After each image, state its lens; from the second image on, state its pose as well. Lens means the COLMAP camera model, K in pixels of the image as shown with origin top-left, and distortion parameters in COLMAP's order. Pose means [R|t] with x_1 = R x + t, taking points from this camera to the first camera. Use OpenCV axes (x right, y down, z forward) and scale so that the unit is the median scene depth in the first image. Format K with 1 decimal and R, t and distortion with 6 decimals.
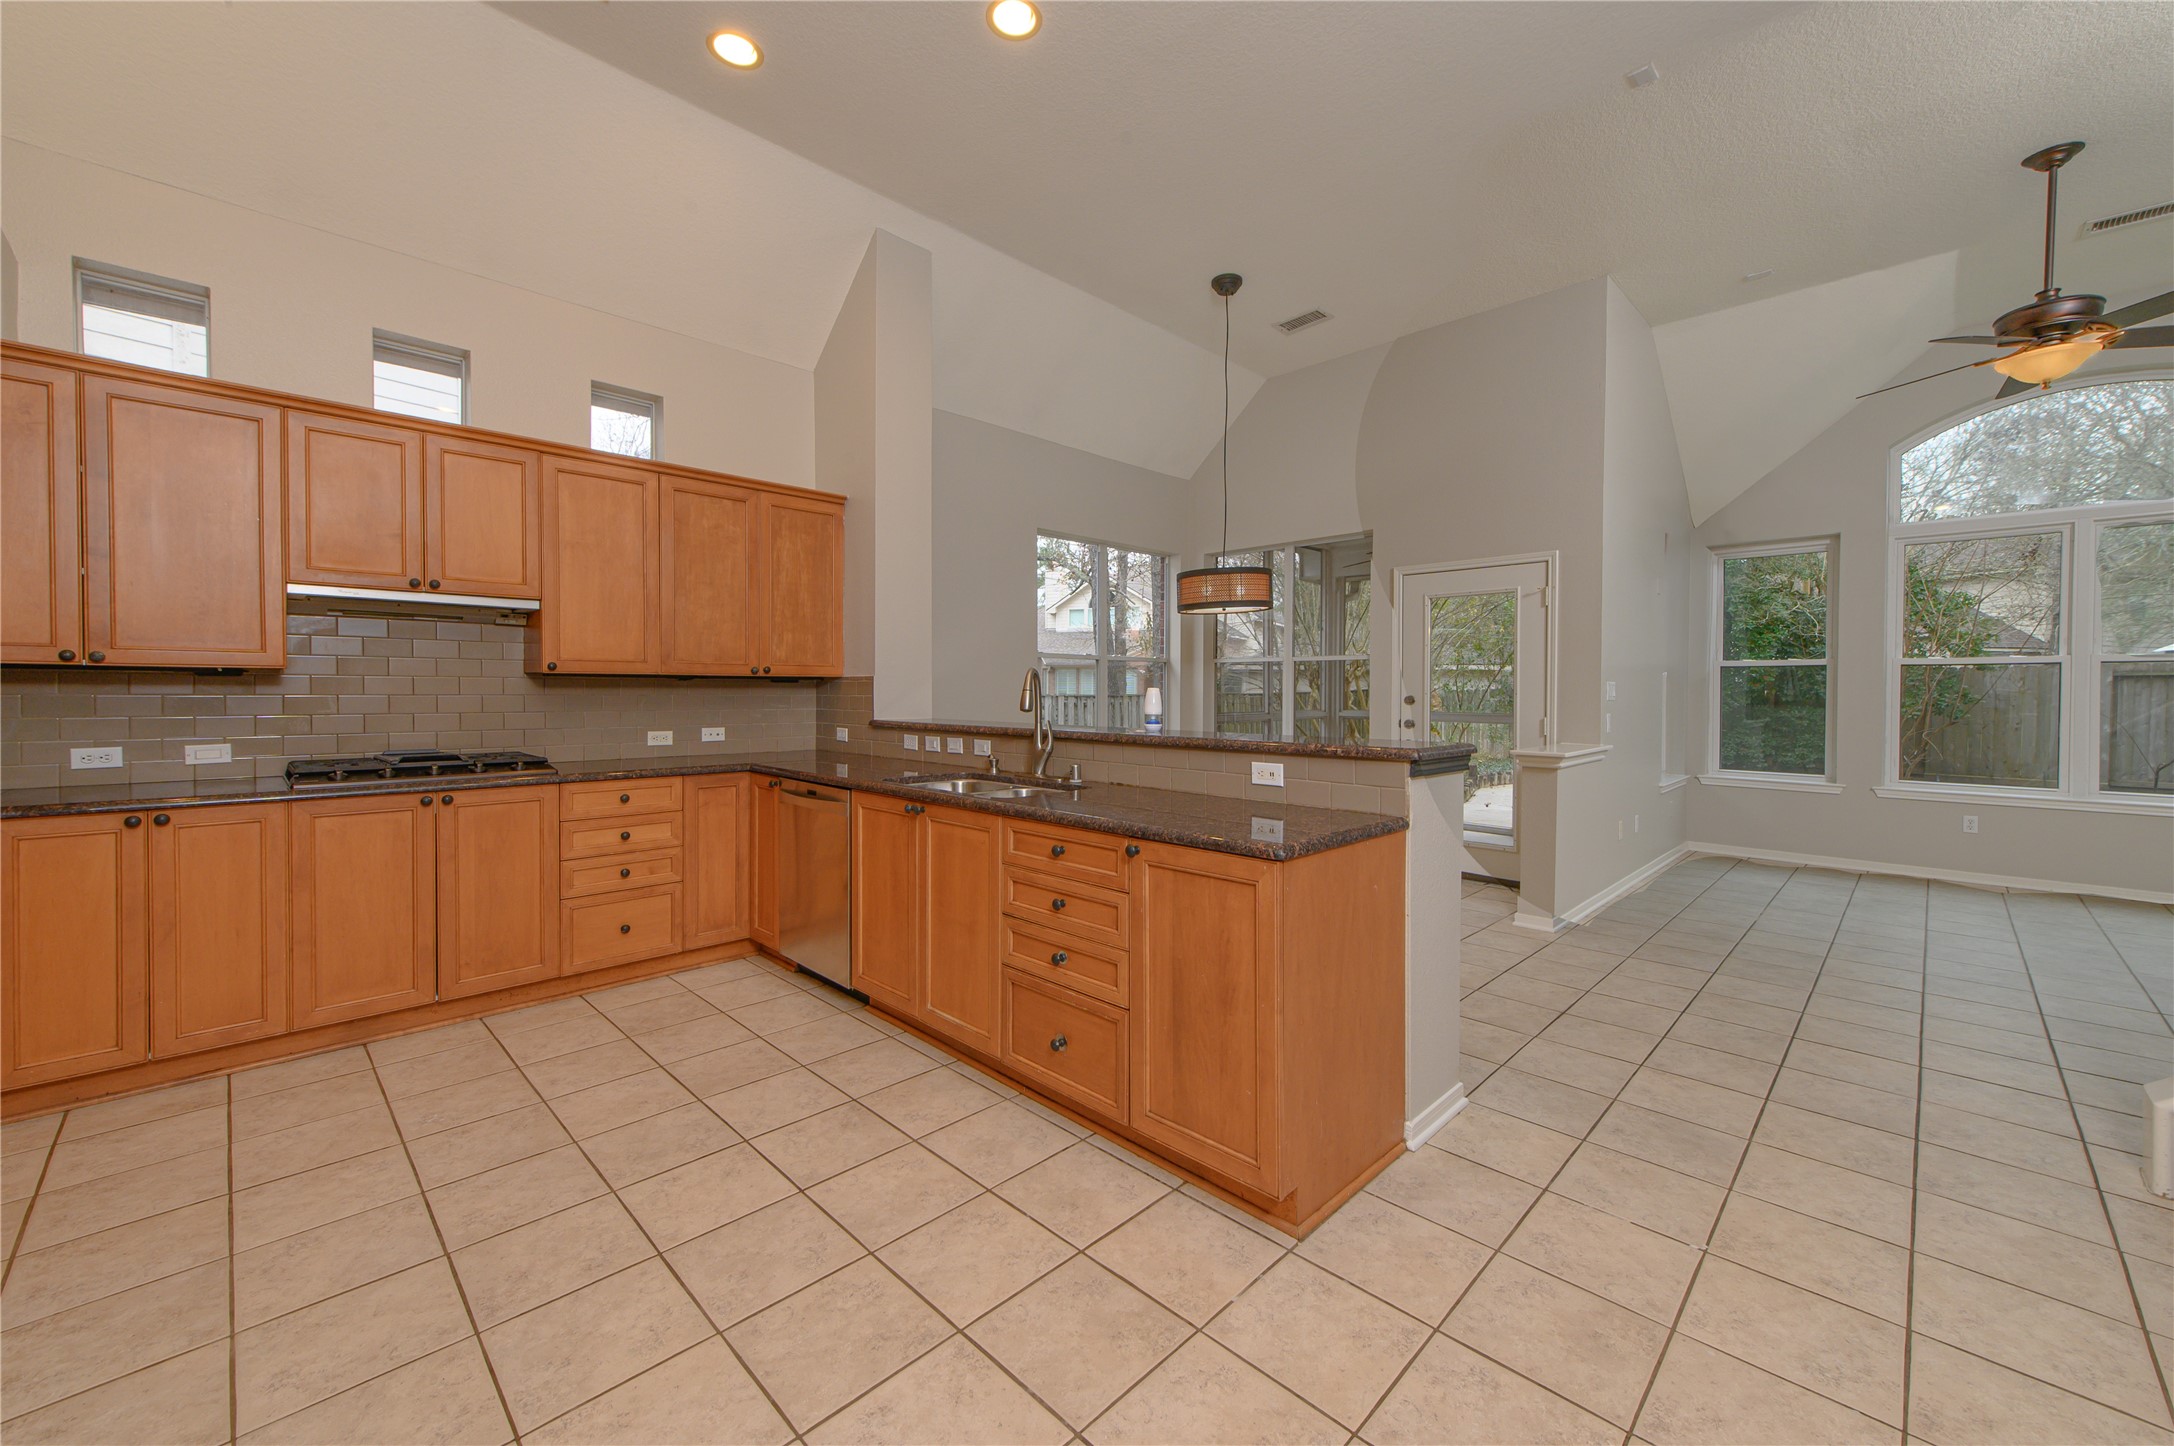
lens RADIAL K [[850.0, 0, 1097.0], [0, 850.0, 690.6], [0, 0, 1]] dist [0.000982, -0.005545]
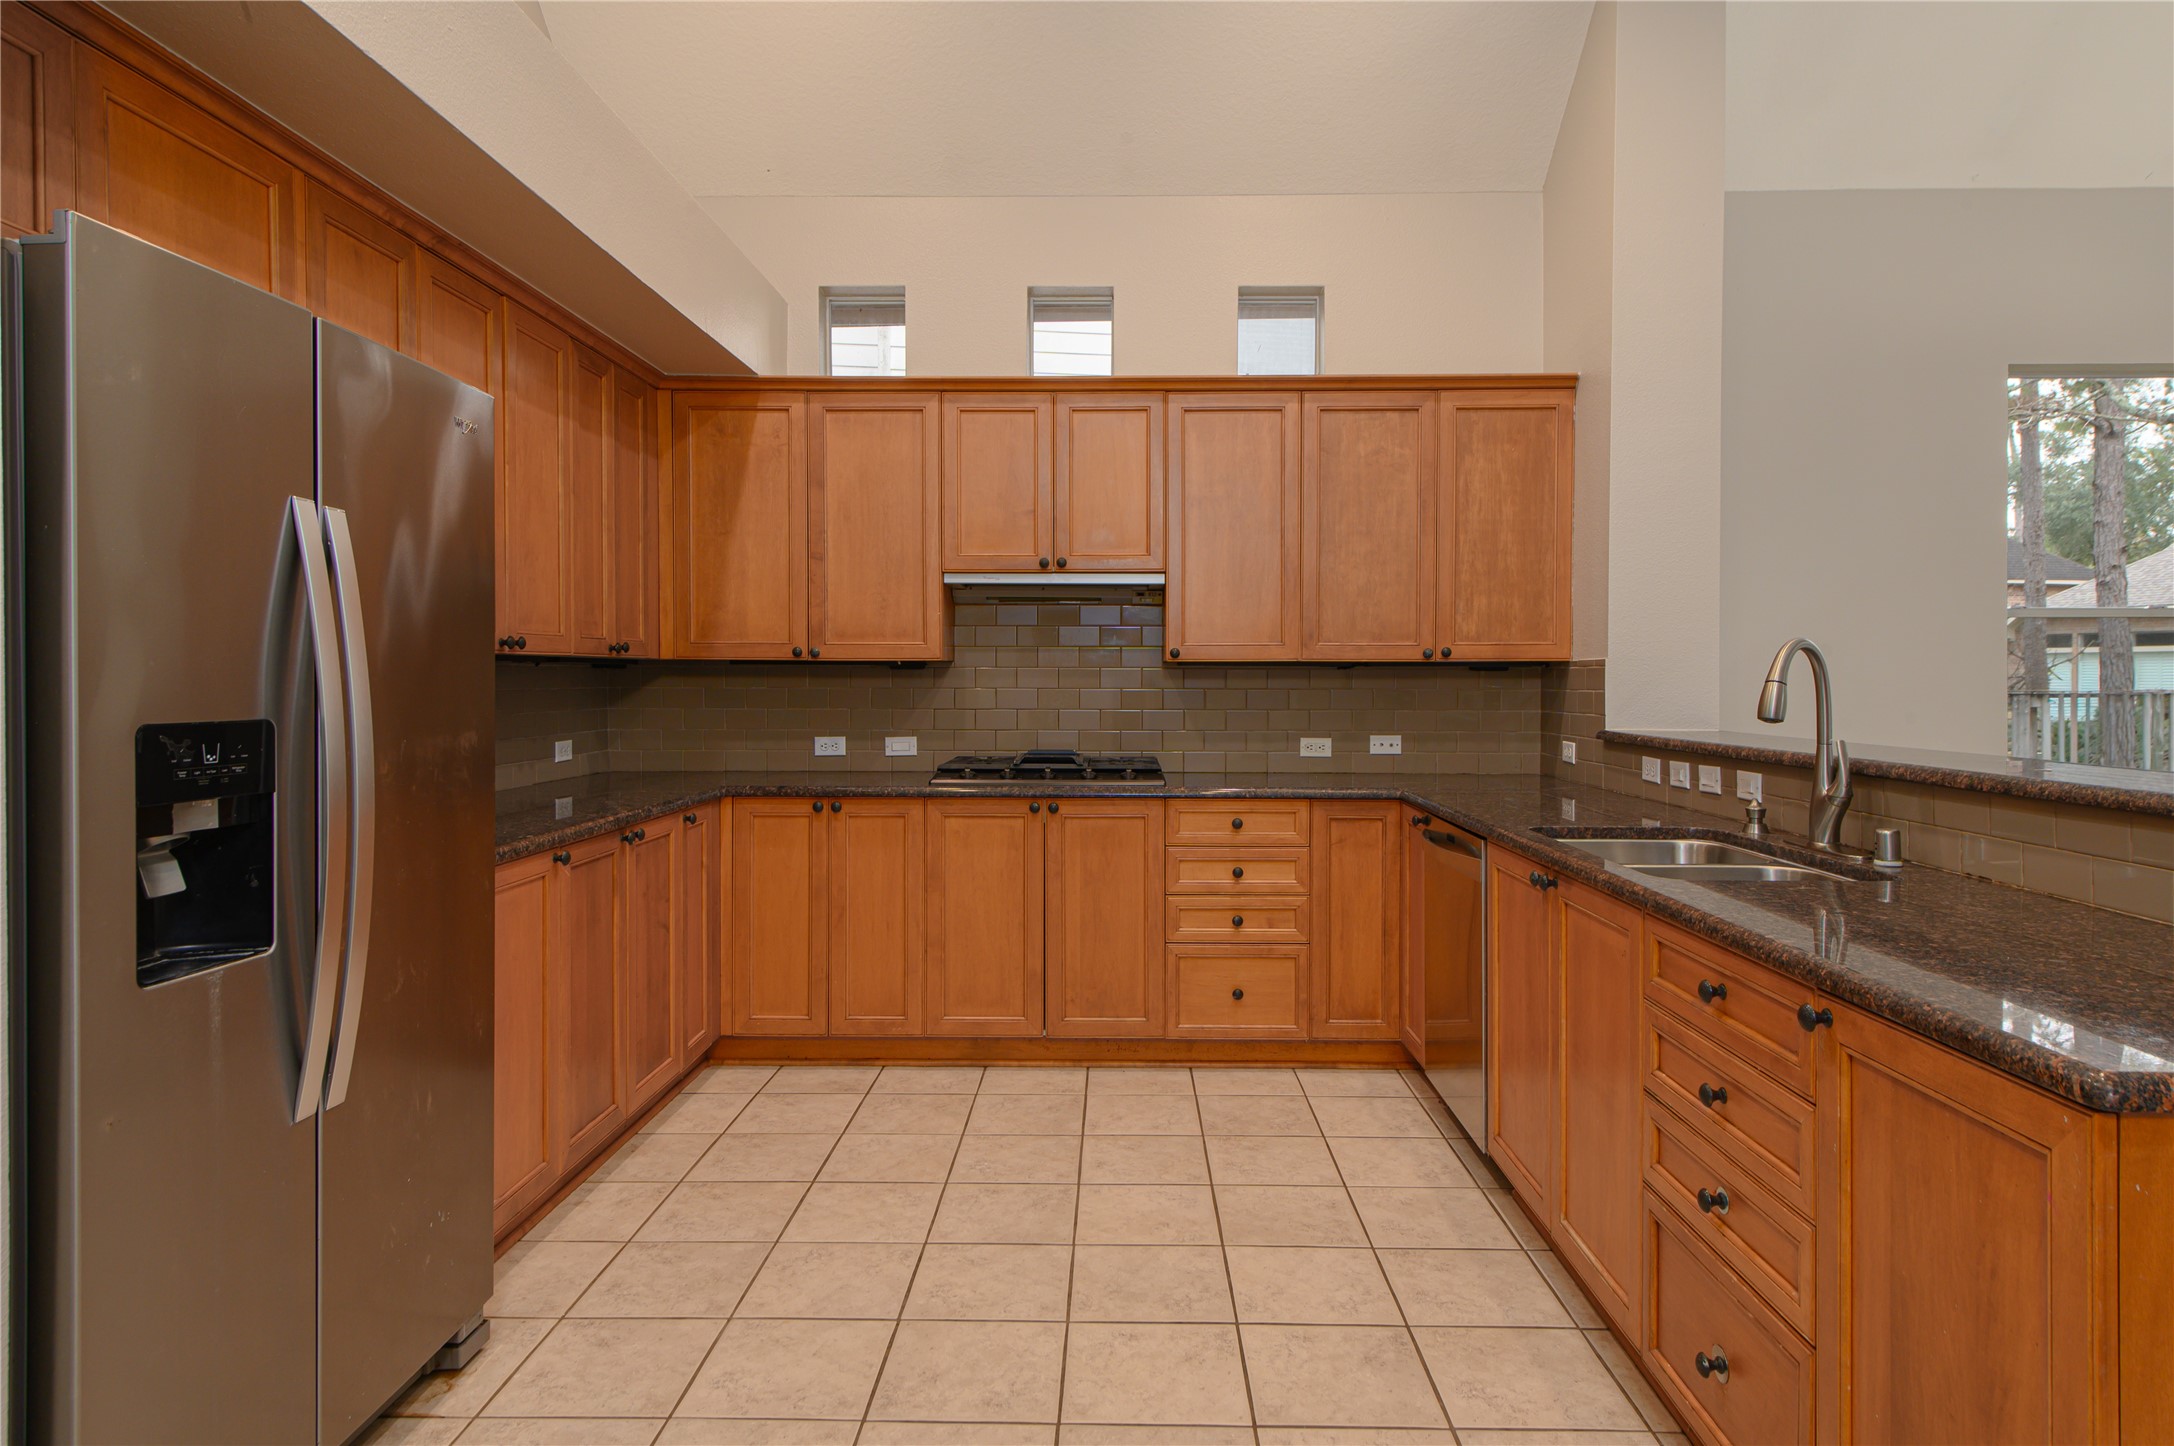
lens RADIAL K [[1227.6, 0, 1084.1], [0, 1227.6, 686.1], [0, 0, 1]] dist [0.005888, -0.023425]
pose [[0.674599, -0.001002, -0.738184, 0.176992], [0.000939, 0.999999, -0.000498, 0.003215], [0.738184, -0.000357, 0.674599, 0.159198]]
